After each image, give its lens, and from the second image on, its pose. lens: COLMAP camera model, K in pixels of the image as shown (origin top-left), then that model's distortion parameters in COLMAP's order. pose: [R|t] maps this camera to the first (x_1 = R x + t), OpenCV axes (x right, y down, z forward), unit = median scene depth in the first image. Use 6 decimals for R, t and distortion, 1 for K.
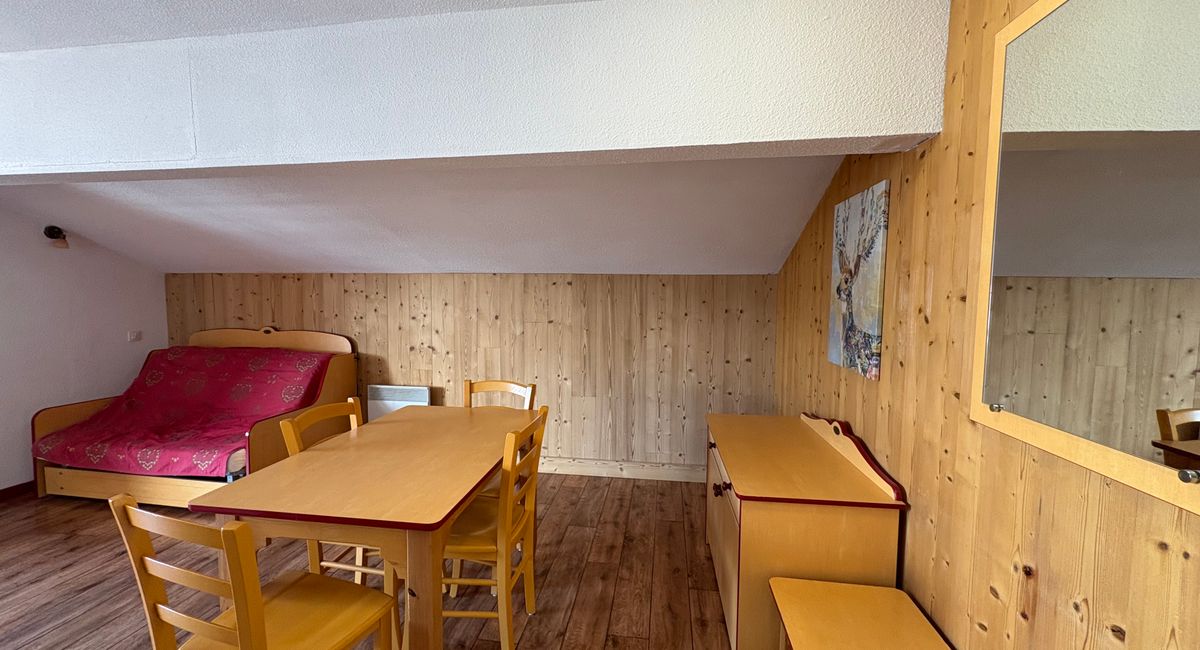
lens RADIAL K [[475.4, 0, 600.0], [0, 475.4, 325.0], [0, 0, 1]] dist [-0.001317, -0.000393]
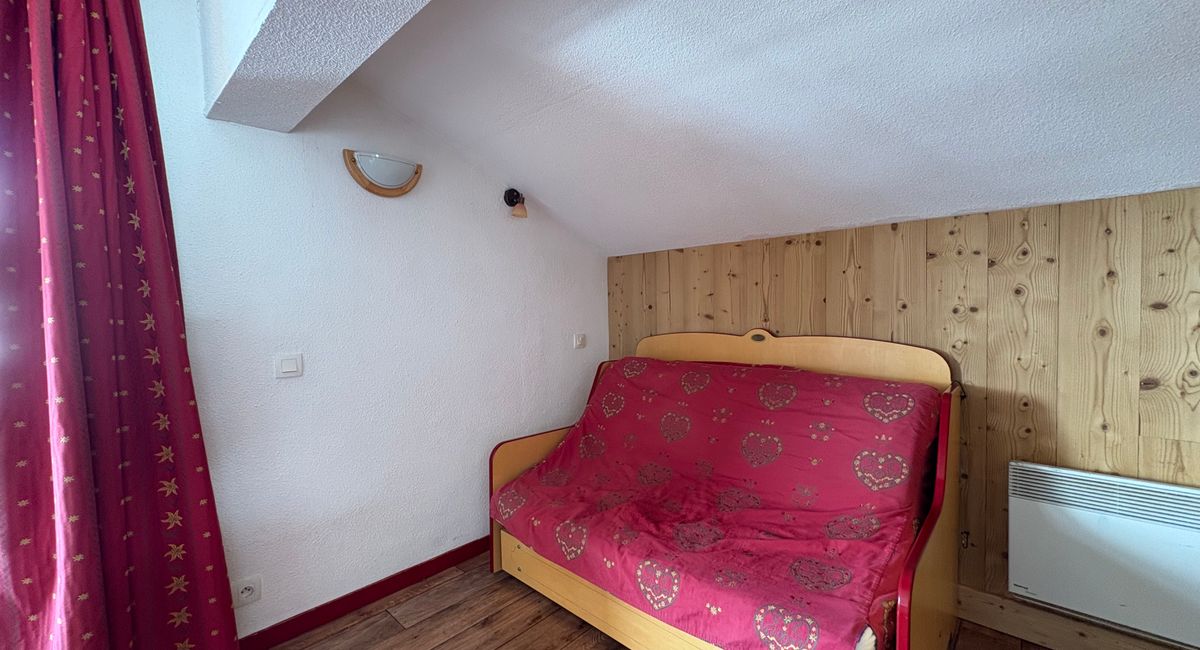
lens RADIAL K [[475.4, 0, 600.0], [0, 475.4, 325.0], [0, 0, 1]] dist [-0.001317, -0.000393]
pose [[0.823718, -0.003881, -0.566987, -0.543185], [-0.015397, 0.999455, -0.029210, 0.019181], [0.566791, 0.032790, 0.823209, 0.415147]]
